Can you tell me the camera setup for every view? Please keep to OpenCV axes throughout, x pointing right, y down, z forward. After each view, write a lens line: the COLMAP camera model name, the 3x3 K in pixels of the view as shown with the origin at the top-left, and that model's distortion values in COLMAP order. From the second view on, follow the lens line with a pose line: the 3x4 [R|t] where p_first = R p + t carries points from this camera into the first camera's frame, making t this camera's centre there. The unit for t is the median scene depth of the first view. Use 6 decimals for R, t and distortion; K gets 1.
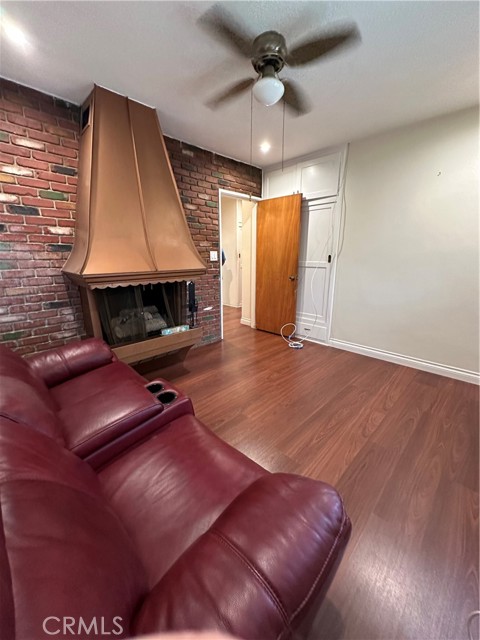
lens RADIAL K [[253.7, 0, 239.5], [0, 253.7, 320.0], [0, 0, 1]] dist [-0.005504, 0.001480]
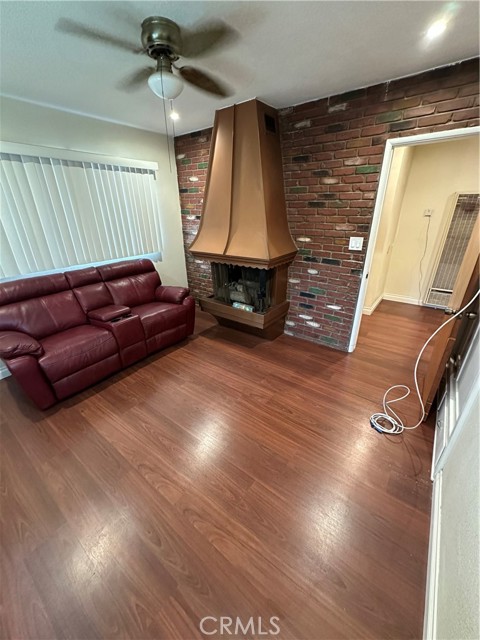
lens RADIAL K [[253.7, 0, 239.4], [0, 253.7, 320.8], [0, 0, 1]] dist [-0.005504, 0.001480]
pose [[0.135506, 0.399003, -0.906882, 0.631690], [-0.234058, 0.902308, 0.362018, -0.244626], [0.962733, 0.163208, 0.215658, 0.567654]]
